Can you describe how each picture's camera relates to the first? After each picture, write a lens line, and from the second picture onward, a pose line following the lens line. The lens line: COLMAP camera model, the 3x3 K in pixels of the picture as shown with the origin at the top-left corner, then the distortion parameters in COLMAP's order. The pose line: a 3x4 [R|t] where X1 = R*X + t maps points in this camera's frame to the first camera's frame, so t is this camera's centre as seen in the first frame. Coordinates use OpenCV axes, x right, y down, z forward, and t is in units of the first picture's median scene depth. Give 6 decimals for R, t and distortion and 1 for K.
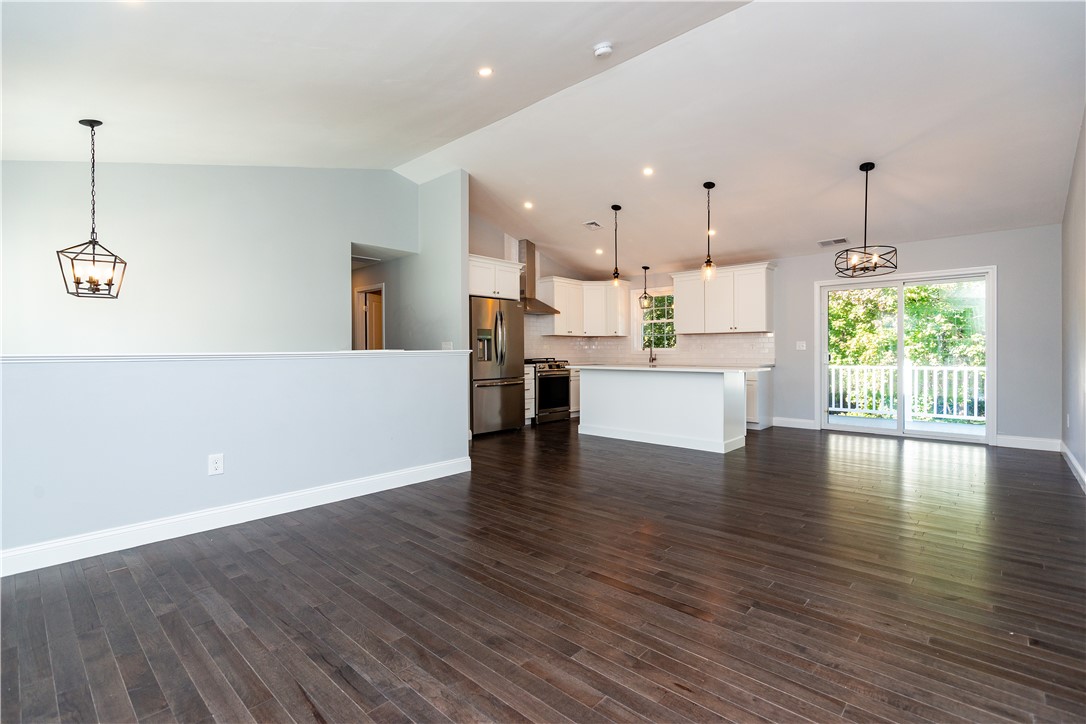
lens RADIAL K [[509.1, 0, 543.0], [0, 509.1, 362.0], [0, 0, 1]] dist [-0.000424, 0.000265]
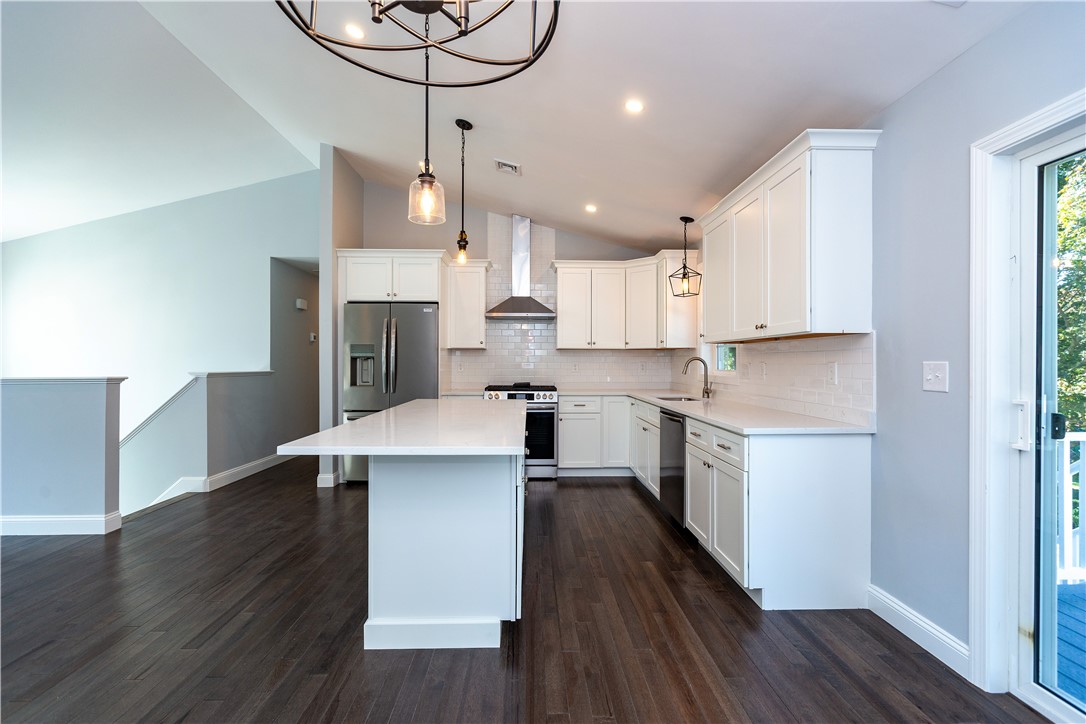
lens RADIAL K [[494.4, 0, 529.6], [0, 494.4, 361.7], [0, 0, 1]] dist [-0.002044, 0.000284]
pose [[0.690499, 0.003029, -0.723327, 0.595186], [-0.017653, 0.999764, -0.012665, -0.034010], [0.723118, 0.021514, 0.690390, 0.678841]]
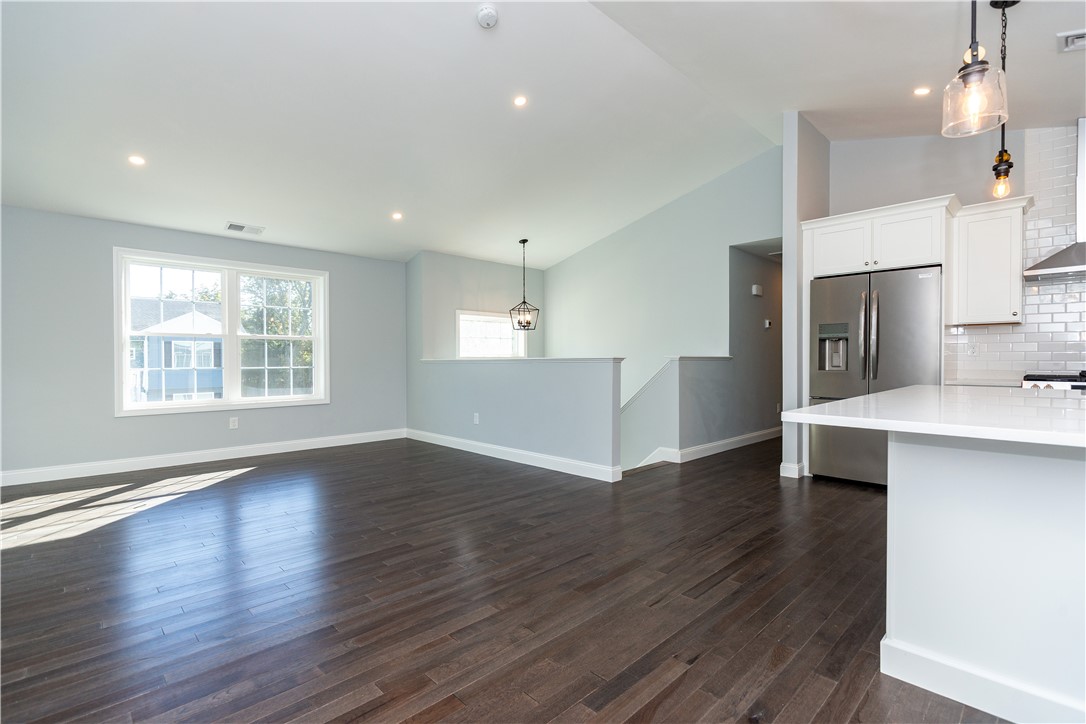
lens RADIAL K [[490.0, 0, 543.0], [0, 490.0, 362.0], [0, 0, 1]] dist [0.000009, -0.000034]
pose [[-0.052436, 0.009013, -0.998584, 0.557561], [-0.015848, 0.999826, 0.009856, -0.013919], [0.998499, 0.016342, -0.052284, 0.657527]]
